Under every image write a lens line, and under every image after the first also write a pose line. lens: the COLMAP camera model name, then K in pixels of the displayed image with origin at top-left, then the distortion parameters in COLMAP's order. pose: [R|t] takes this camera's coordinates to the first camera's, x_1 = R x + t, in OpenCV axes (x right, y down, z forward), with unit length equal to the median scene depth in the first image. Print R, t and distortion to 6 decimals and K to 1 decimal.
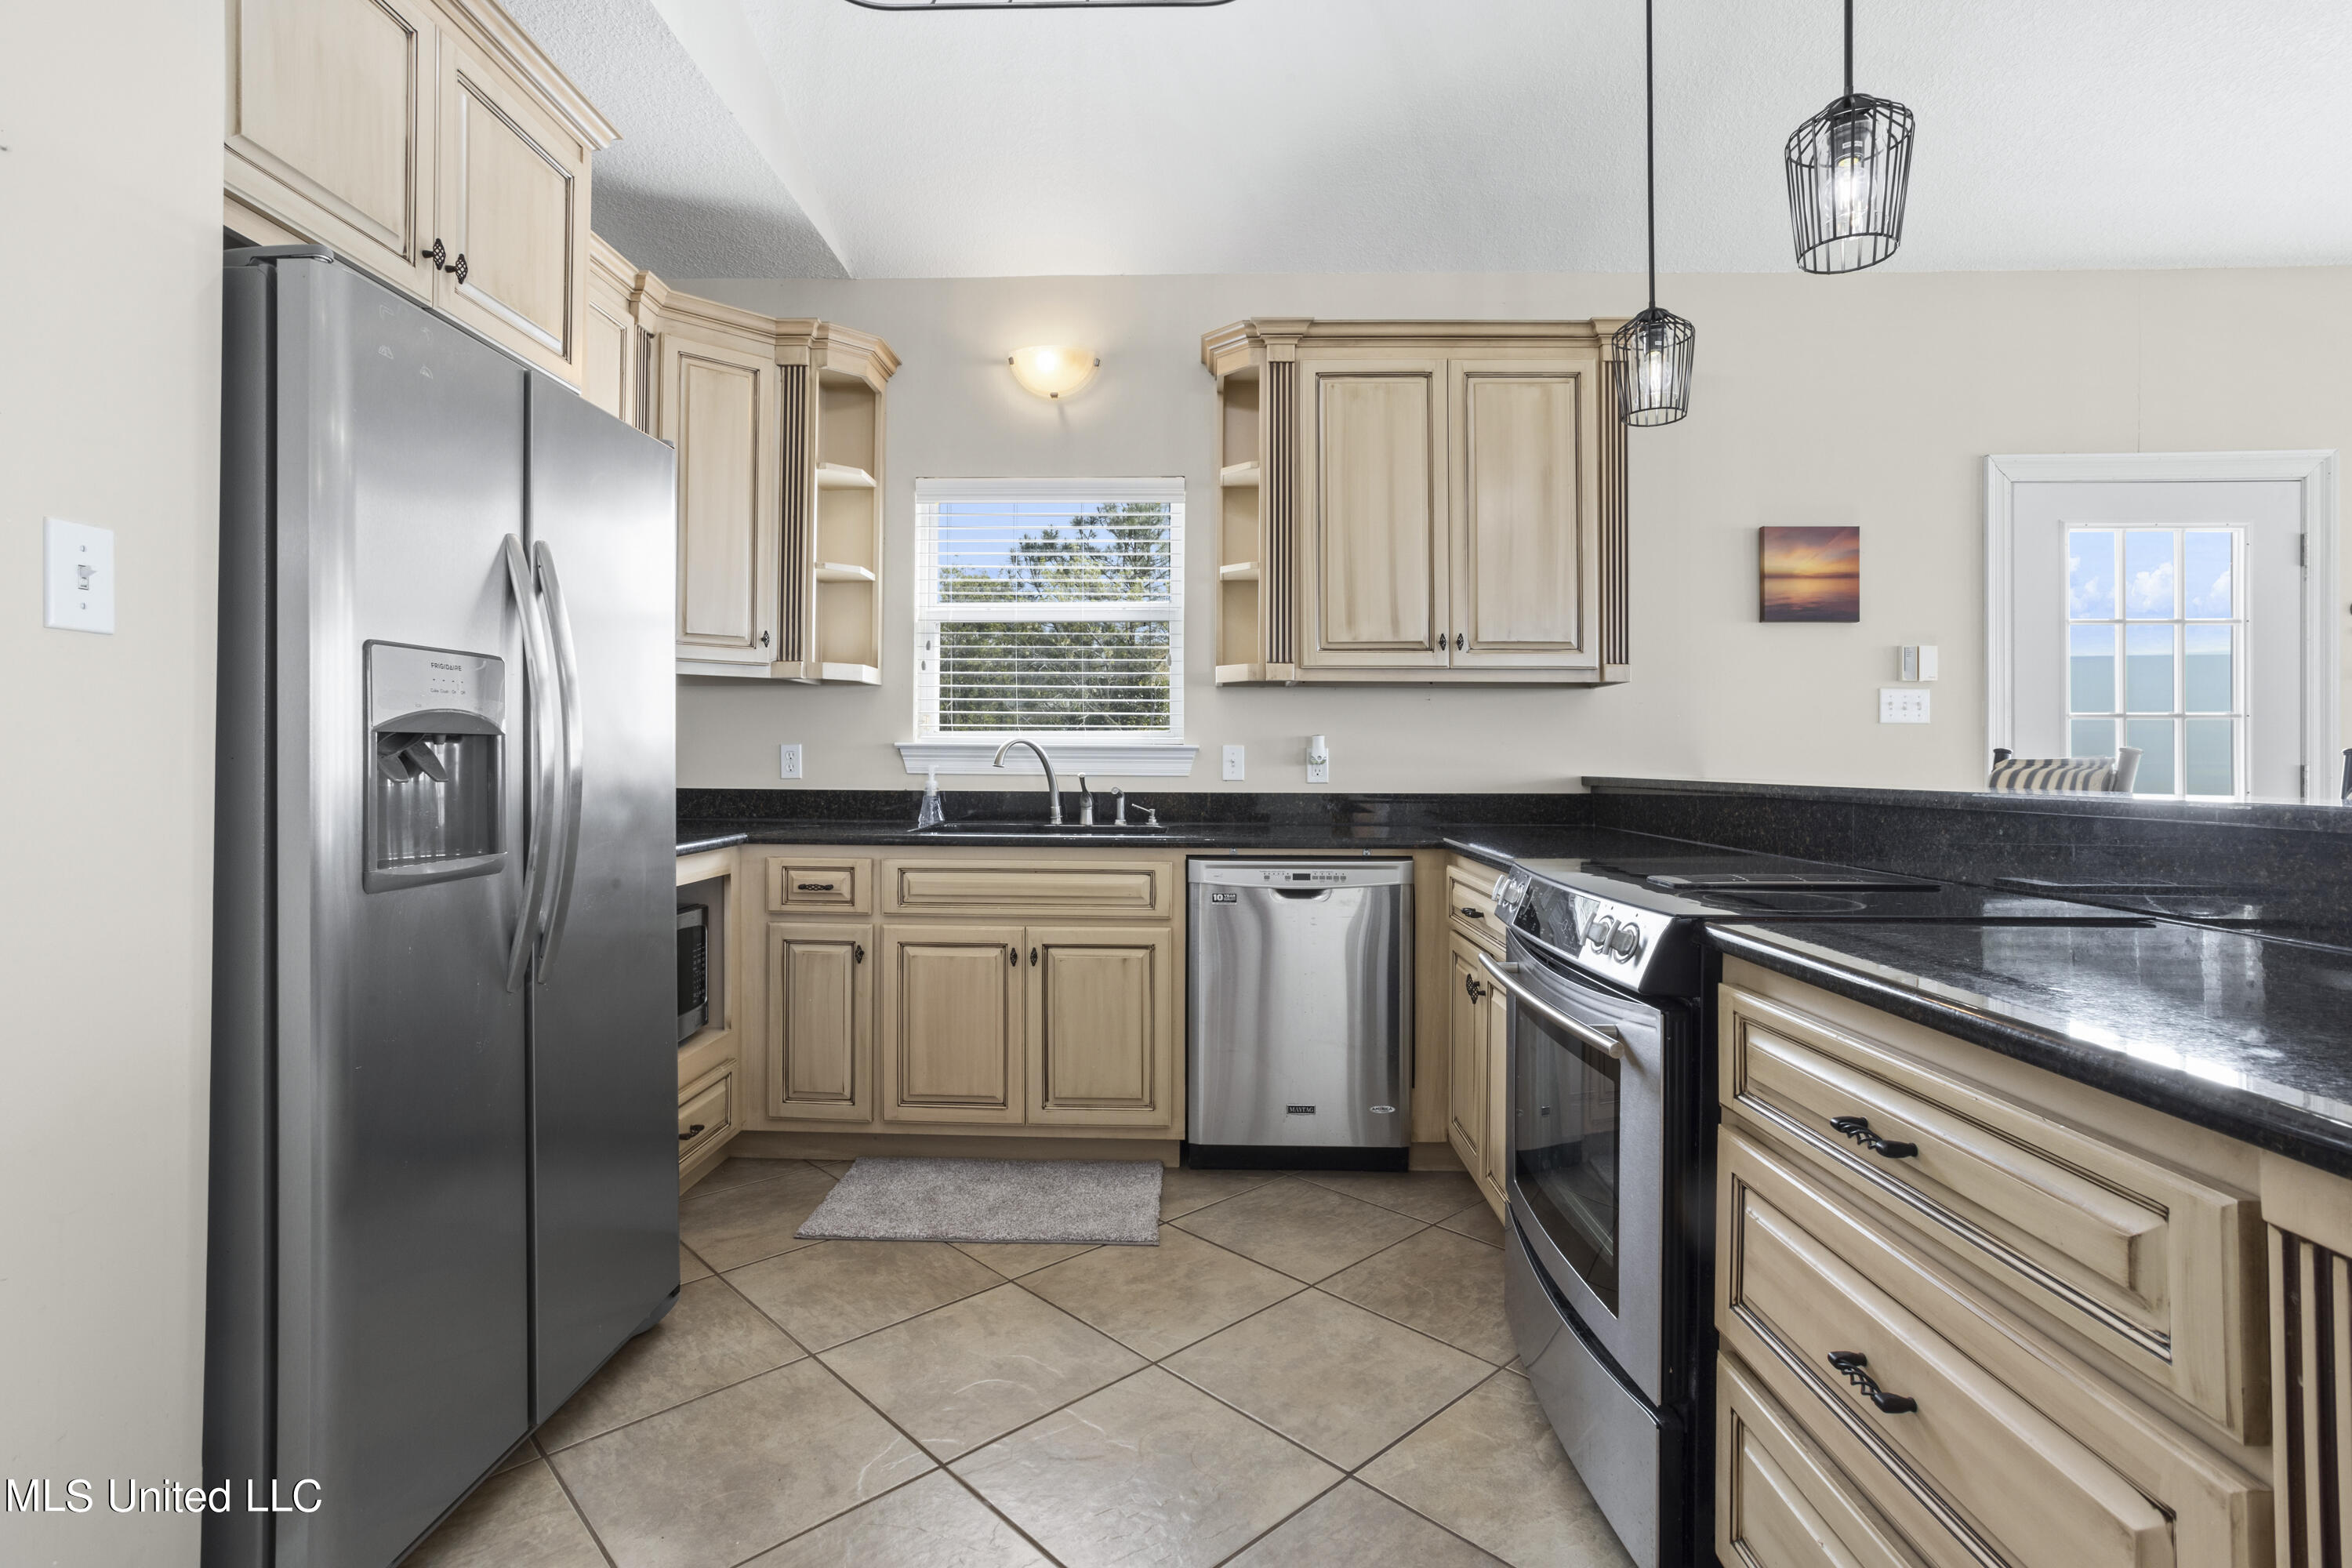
lens RADIAL K [[1149.6, 0, 1158.6], [0, 1149.6, 752.2], [0, 0, 1]] dist [-0.045547, 0.026830]
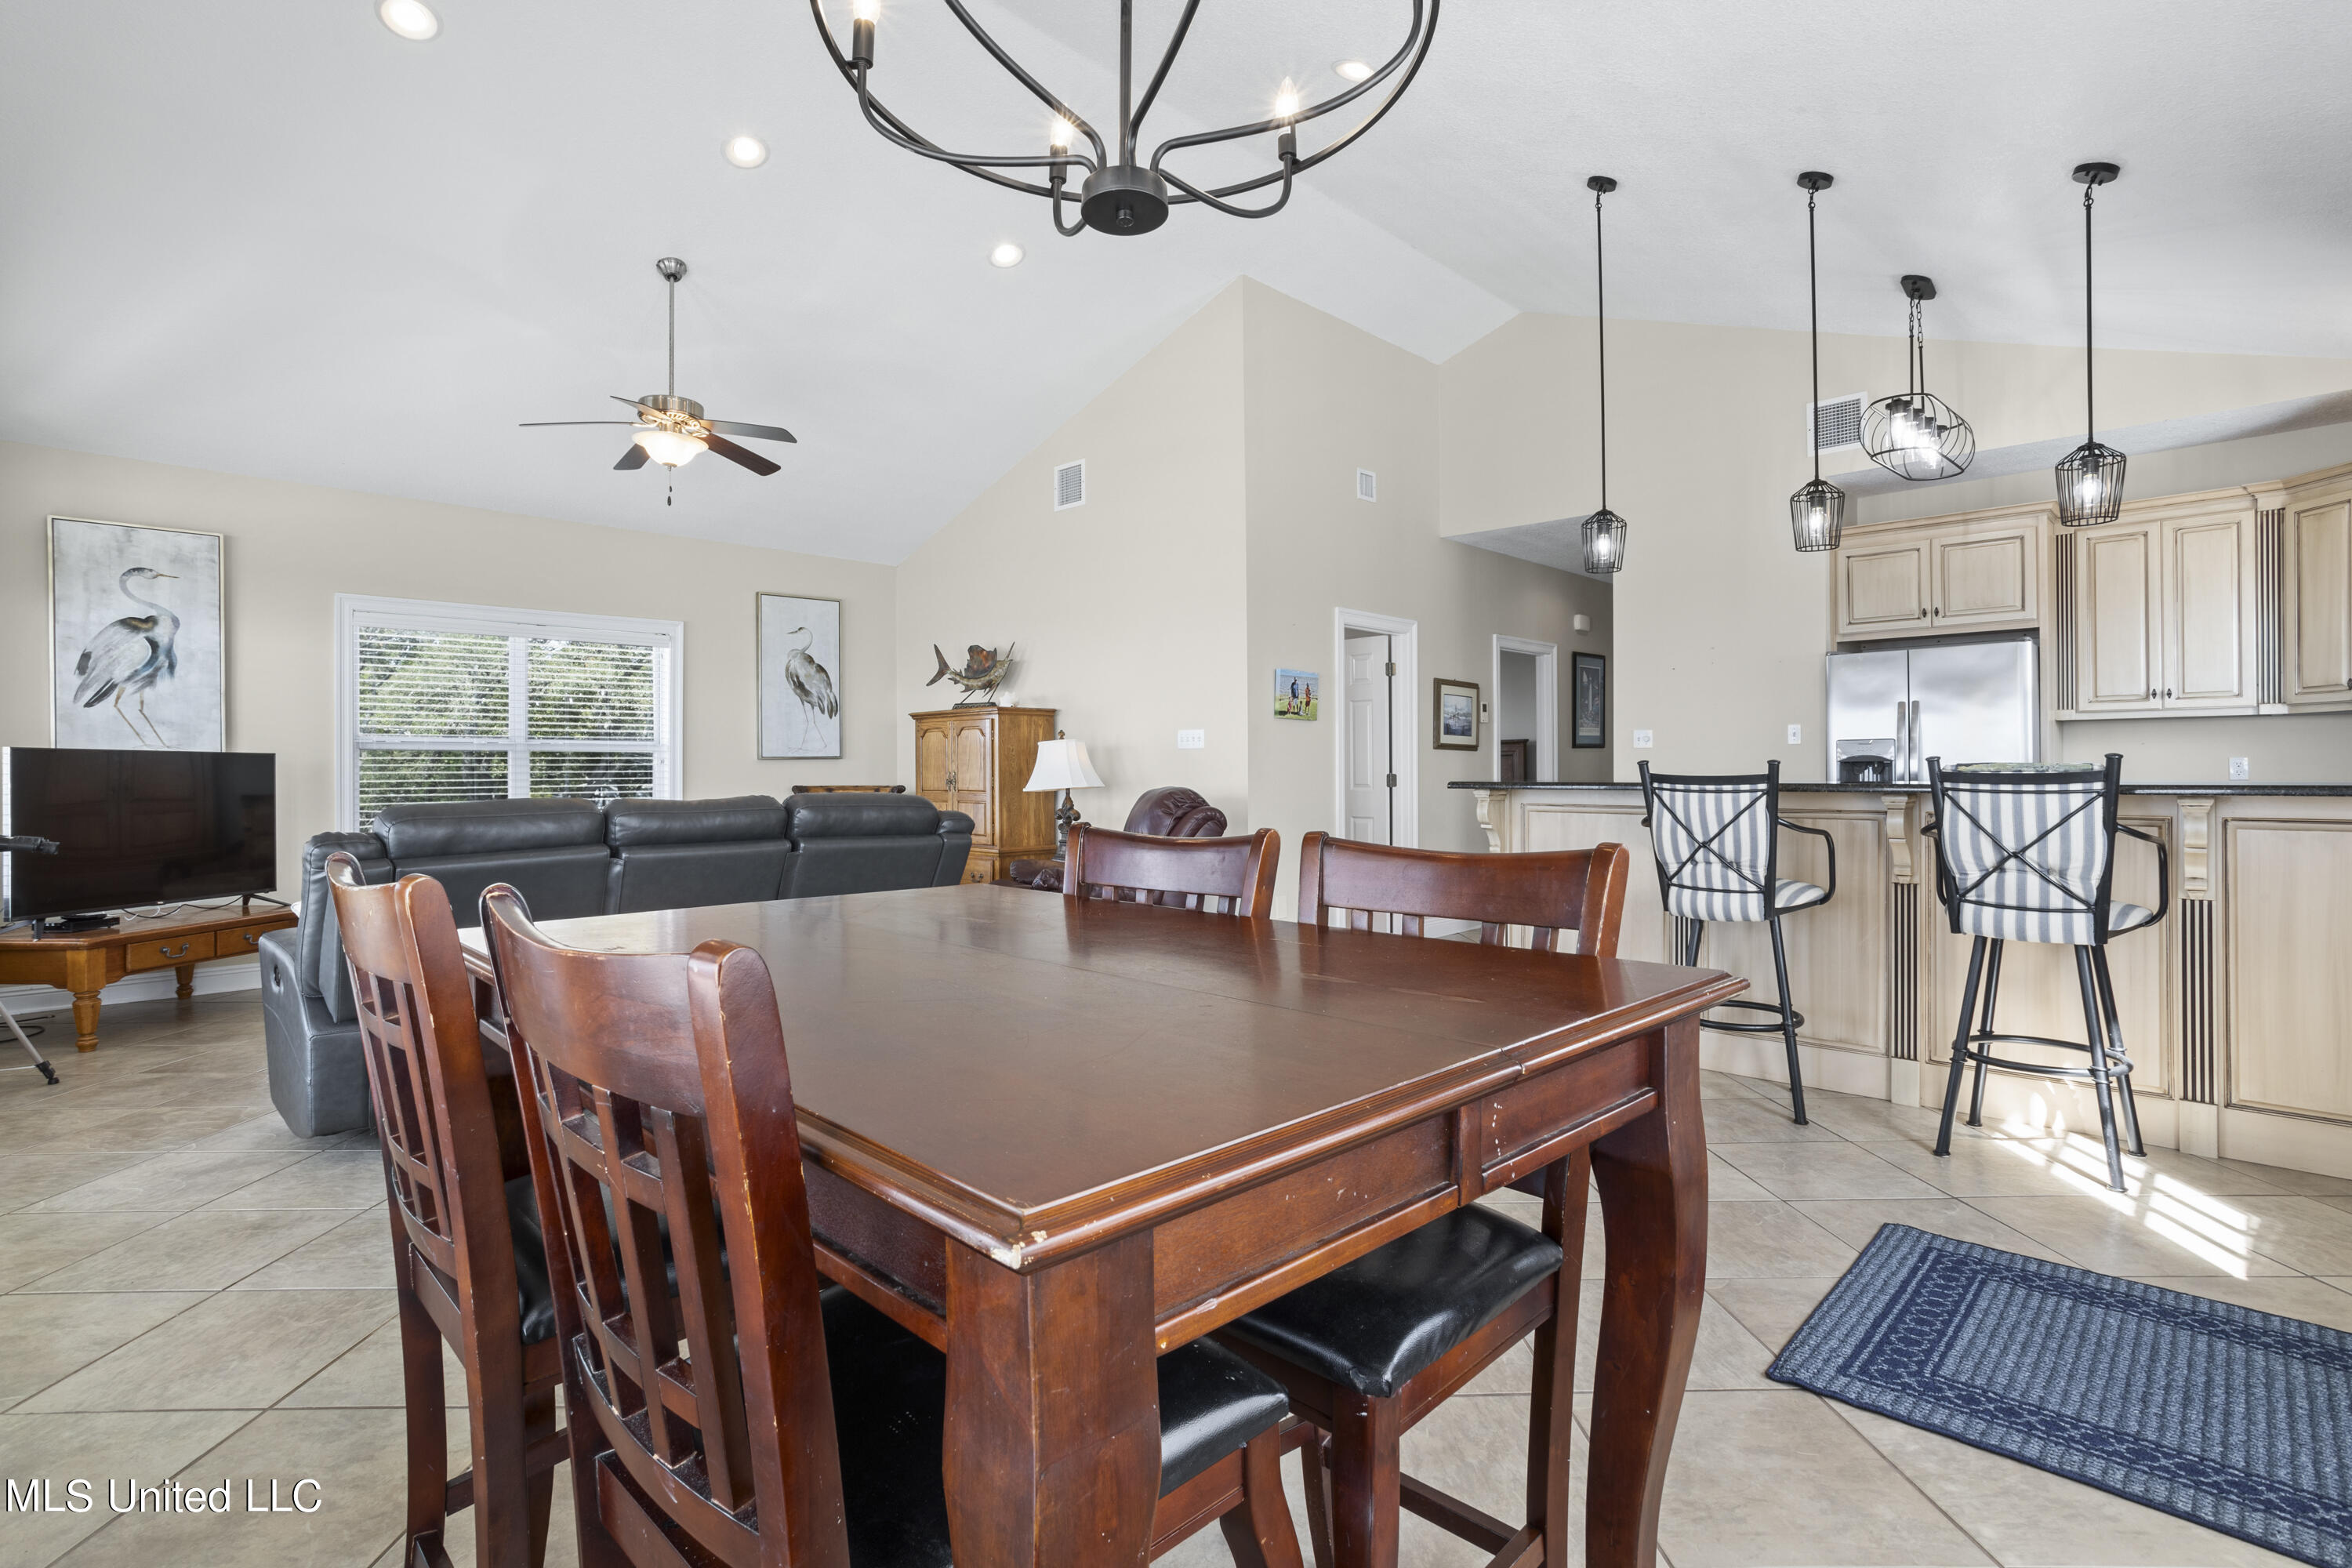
lens RADIAL K [[1149.6, 0, 1173.1], [0, 1149.6, 765.9], [0, 0, 1]] dist [-0.045547, 0.026830]
pose [[-0.669654, -0.005174, -0.742655, 1.741483], [0.005712, 0.999910, -0.012116, 0.013923], [0.742651, -0.012356, -0.669564, 0.853667]]
